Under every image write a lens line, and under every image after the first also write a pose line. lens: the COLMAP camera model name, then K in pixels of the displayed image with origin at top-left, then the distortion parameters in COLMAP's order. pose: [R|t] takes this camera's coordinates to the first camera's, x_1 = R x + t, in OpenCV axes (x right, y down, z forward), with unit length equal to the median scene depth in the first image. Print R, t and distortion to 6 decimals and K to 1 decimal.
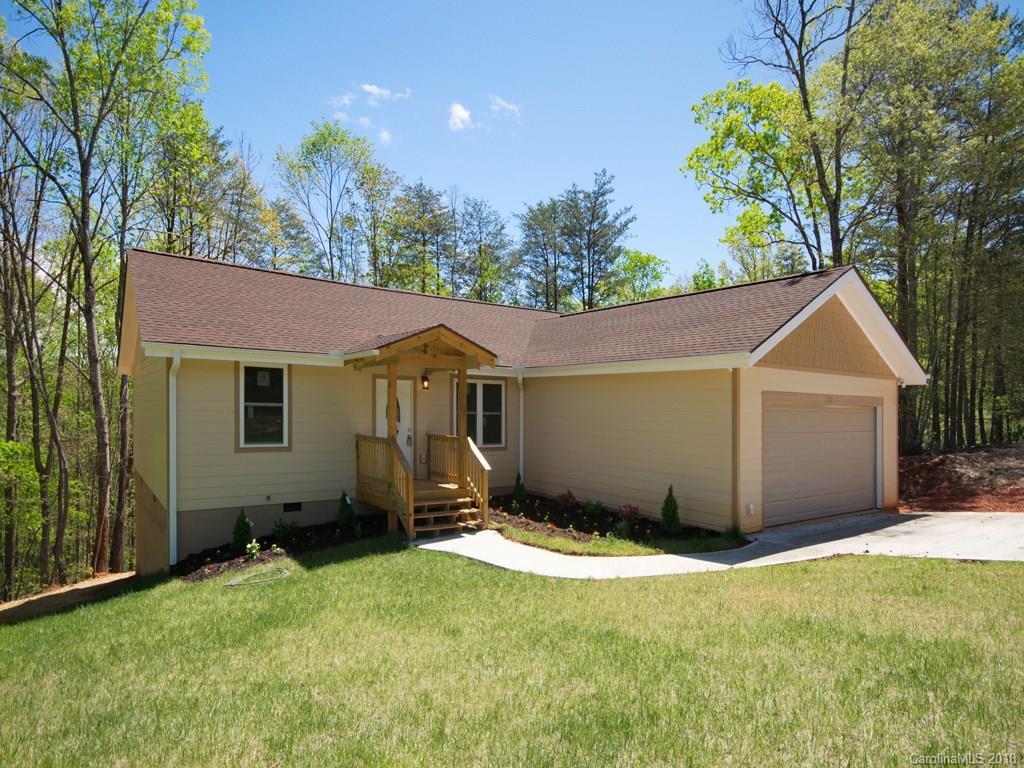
lens RADIAL K [[621.9, 0, 507.9], [0, 621.9, 378.2], [0, 0, 1]] dist [0.024601, 0.014439]
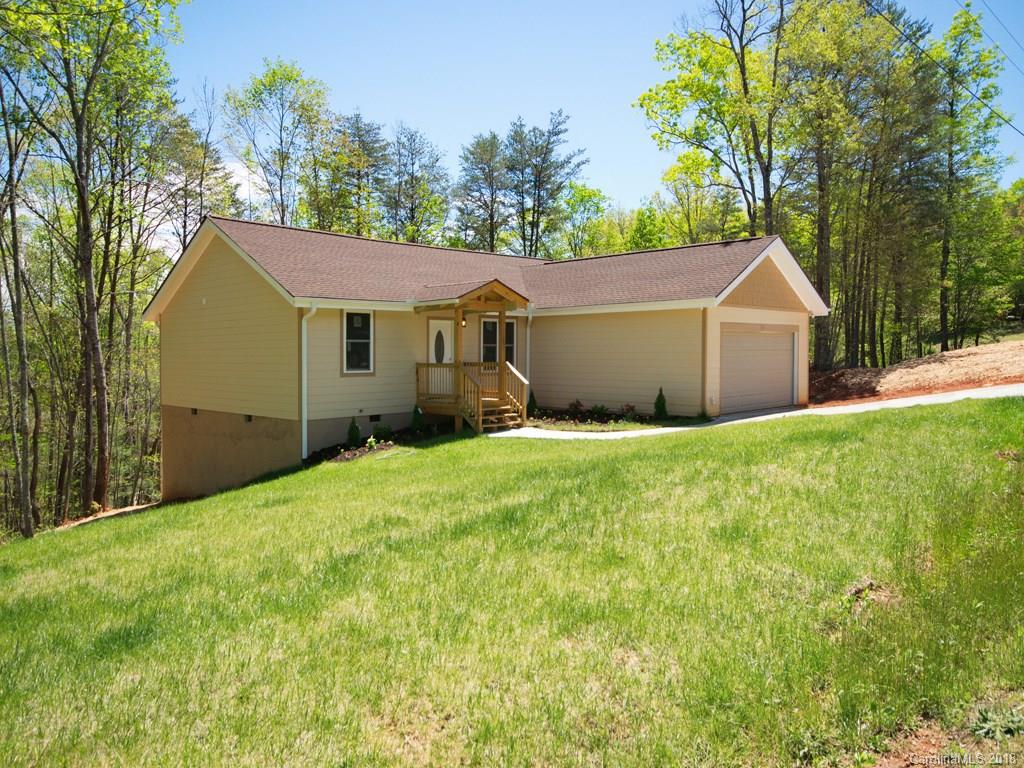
lens RADIAL K [[734.8, 0, 478.3], [0, 734.8, 380.8], [0, 0, 1]] dist [0.031981, -0.009404]
pose [[0.993345, -0.029885, 0.111233, -0.284122], [0.020100, 0.995911, 0.088072, -0.005153], [-0.113410, -0.085251, 0.989884, -0.532237]]
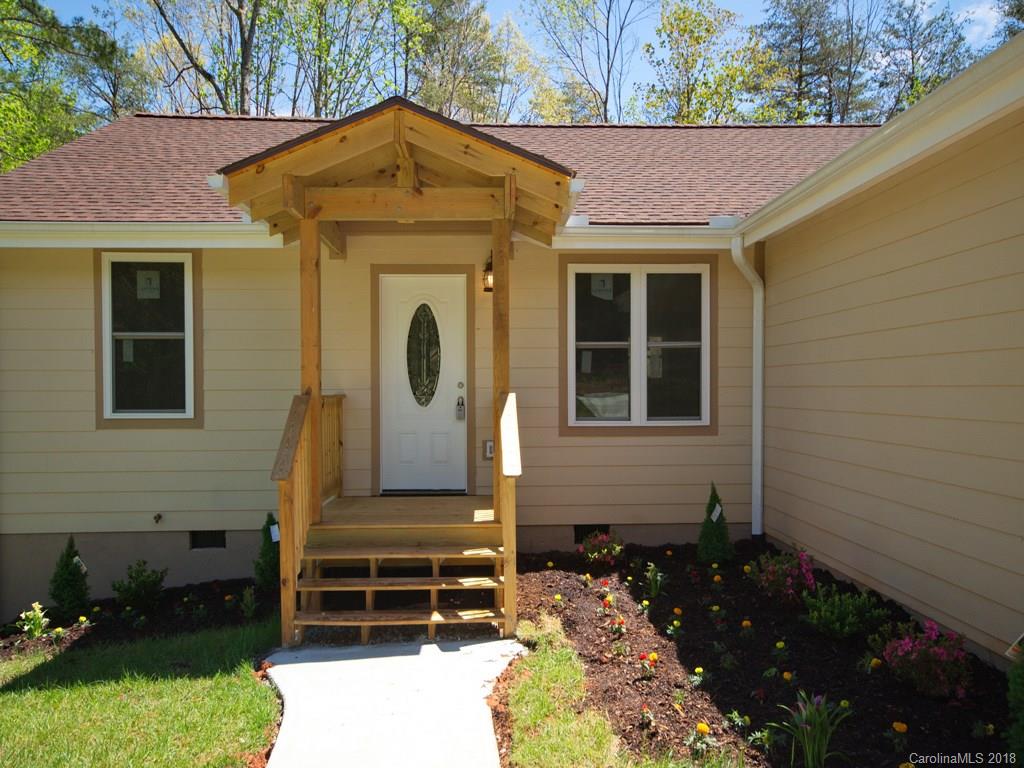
lens RADIAL K [[835.7, 0, 531.4], [0, 835.7, 399.3], [0, 0, 1]] dist [0.015175, 0.009574]
pose [[0.839805, -0.019233, -0.542547, 0.220827], [0.046751, 0.998222, 0.036979, 0.076496], [0.540871, -0.056420, 0.839211, 0.542926]]
